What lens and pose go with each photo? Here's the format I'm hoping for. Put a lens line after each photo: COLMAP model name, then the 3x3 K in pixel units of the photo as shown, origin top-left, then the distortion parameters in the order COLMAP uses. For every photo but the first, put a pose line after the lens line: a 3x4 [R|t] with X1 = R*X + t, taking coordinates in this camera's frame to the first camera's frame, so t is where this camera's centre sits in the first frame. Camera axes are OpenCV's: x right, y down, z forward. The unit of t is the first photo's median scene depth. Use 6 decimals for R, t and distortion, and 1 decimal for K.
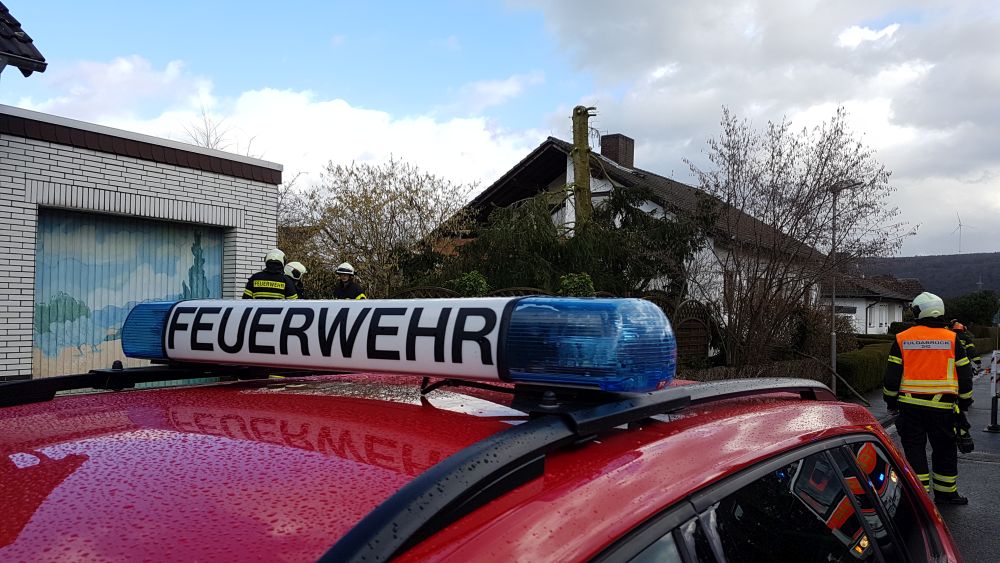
lens RADIAL K [[770.3, 0, 500.0], [0, 770.3, 281.5], [0, 0, 1]] dist [0.269026, -0.411099]
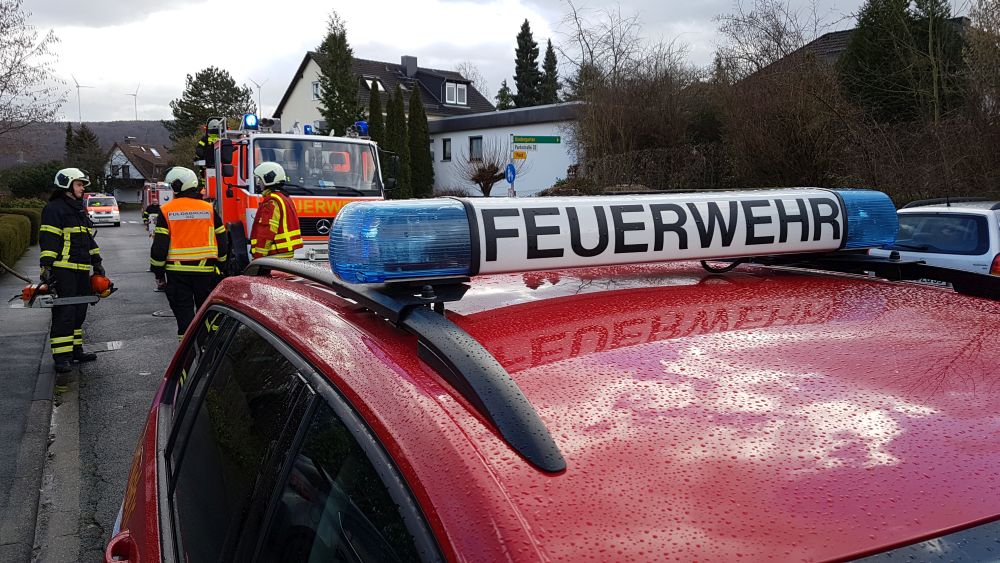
lens RADIAL K [[770.3, 0, 500.0], [0, 770.3, 281.5], [0, 0, 1]] dist [0.269026, -0.411099]
pose [[0.476832, -0.124632, 0.870114, -0.209042], [-0.017618, 0.988343, 0.151222, -0.002828], [-0.878818, -0.087438, 0.469078, 0.116743]]
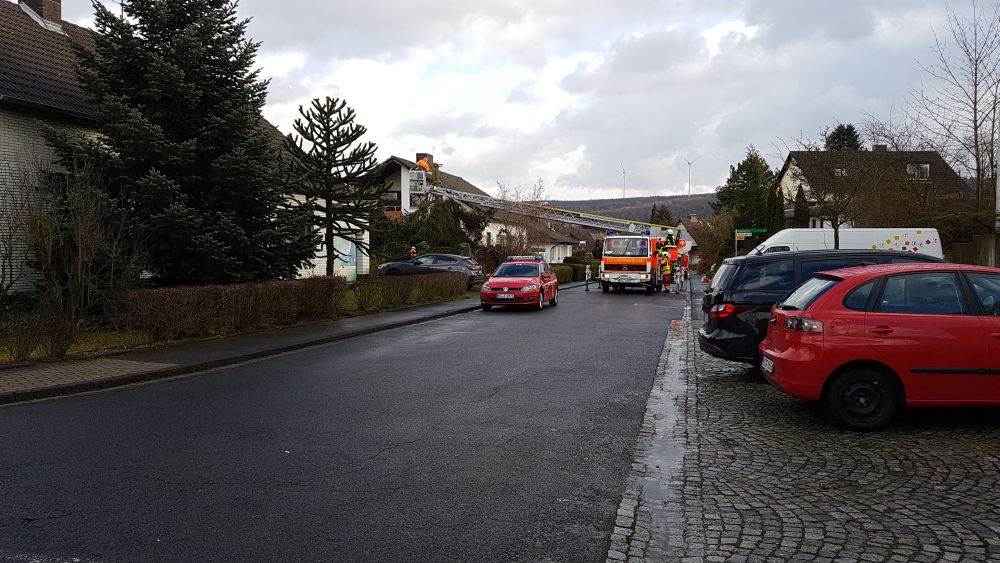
lens RADIAL K [[770.3, 0, 500.0], [0, 770.3, 281.5], [0, 0, 1]] dist [0.269026, -0.411099]
pose [[0.937185, -0.028870, 0.347636, -1.248586], [0.001803, 0.996957, 0.077933, -0.144381], [-0.348828, -0.072410, 0.934385, -2.887933]]
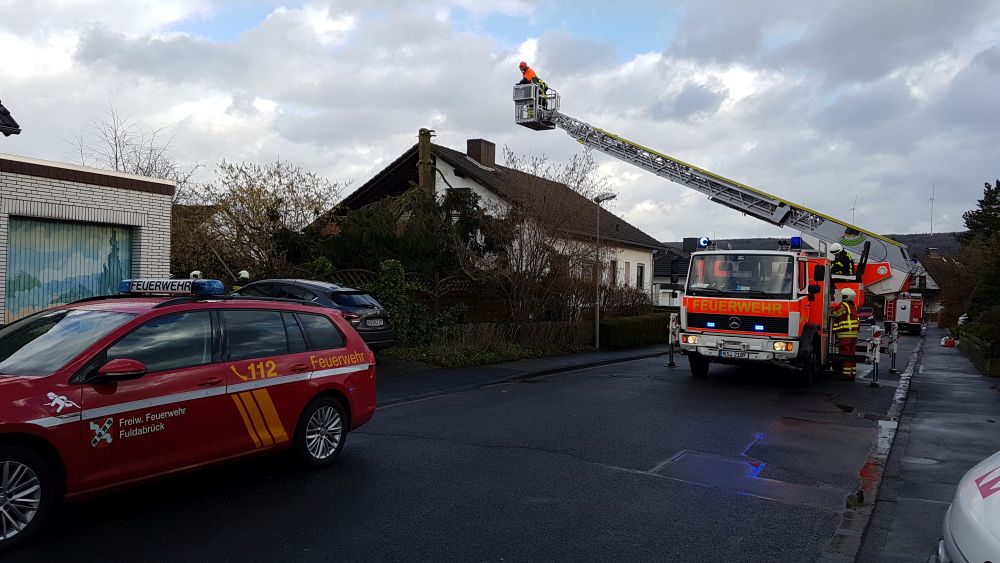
lens RADIAL K [[770.3, 0, 500.0], [0, 770.3, 281.5], [0, 0, 1]] dist [0.269026, -0.411099]
pose [[0.994811, 0.005476, 0.101596, 0.246429], [-0.008464, 0.999544, 0.029000, -0.023273], [-0.101391, -0.029709, 0.994403, -0.759379]]
